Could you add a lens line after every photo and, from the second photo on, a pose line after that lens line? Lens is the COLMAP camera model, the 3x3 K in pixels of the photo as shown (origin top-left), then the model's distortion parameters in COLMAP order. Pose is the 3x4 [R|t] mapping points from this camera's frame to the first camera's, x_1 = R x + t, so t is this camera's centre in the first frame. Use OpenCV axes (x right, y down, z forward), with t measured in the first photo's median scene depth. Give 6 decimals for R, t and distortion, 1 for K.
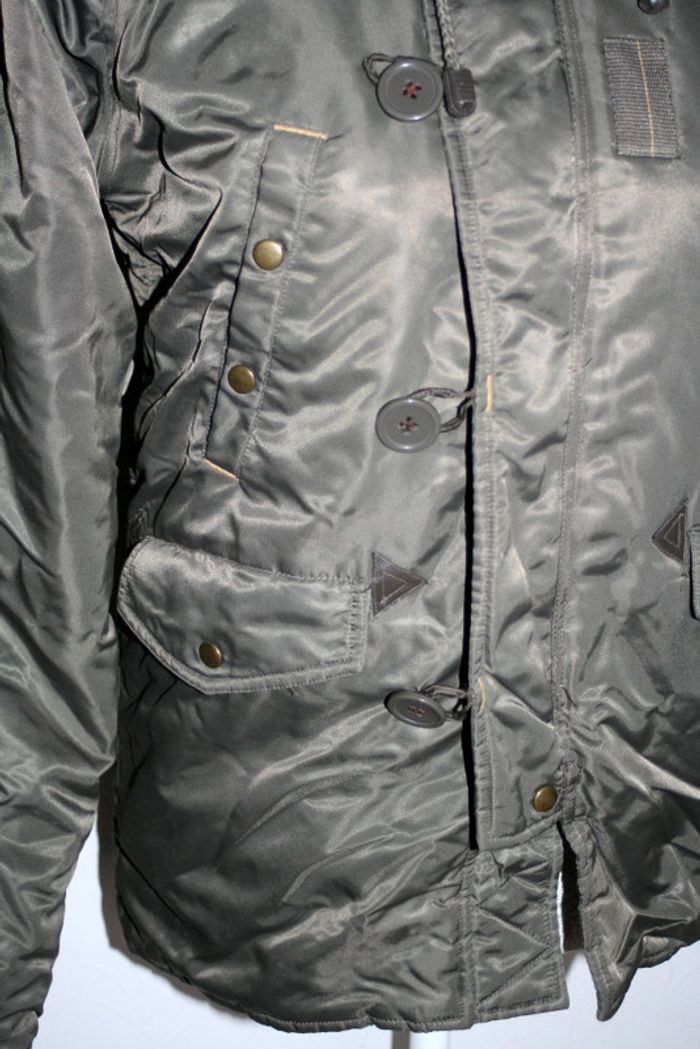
lens RADIAL K [[1796.0, 0, 350.0], [0, 1796.0, 524.5], [0, 0, 1]] dist [-0.079732, -0.171712]
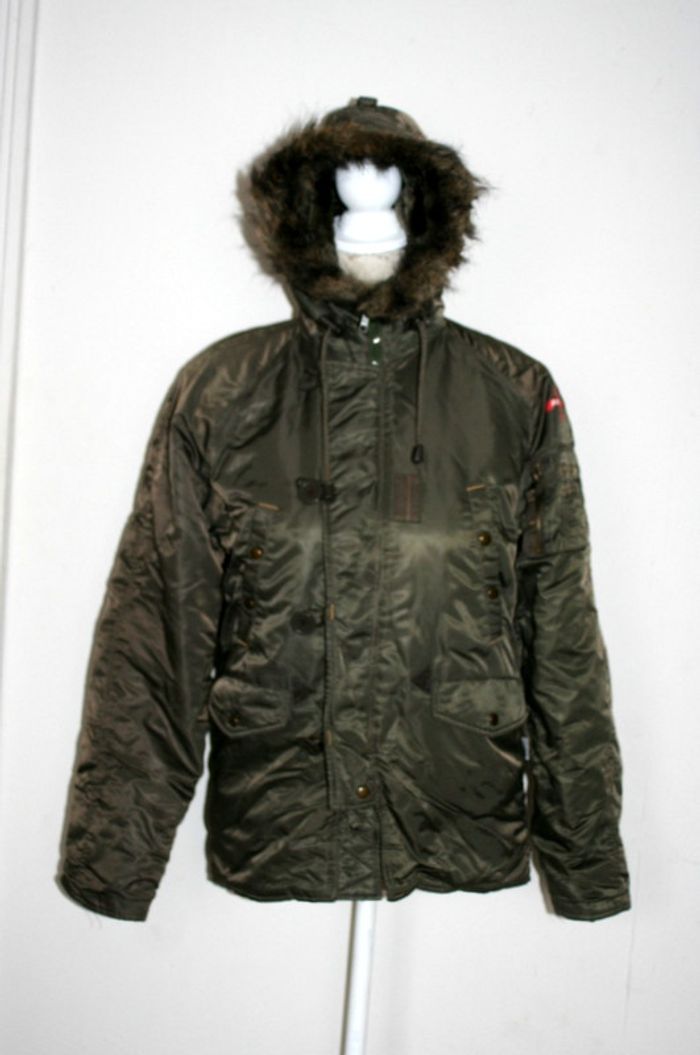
lens RADIAL K [[1595.3, 0, 350.0], [0, 1595.3, 527.5], [0, 0, 1]] dist [0.001190, -0.007565]
pose [[0.970696, 0.040786, -0.236823, 0.615062], [-0.086716, 0.978542, -0.186910, 0.222711], [0.224118, 0.201969, 0.953404, -1.125789]]
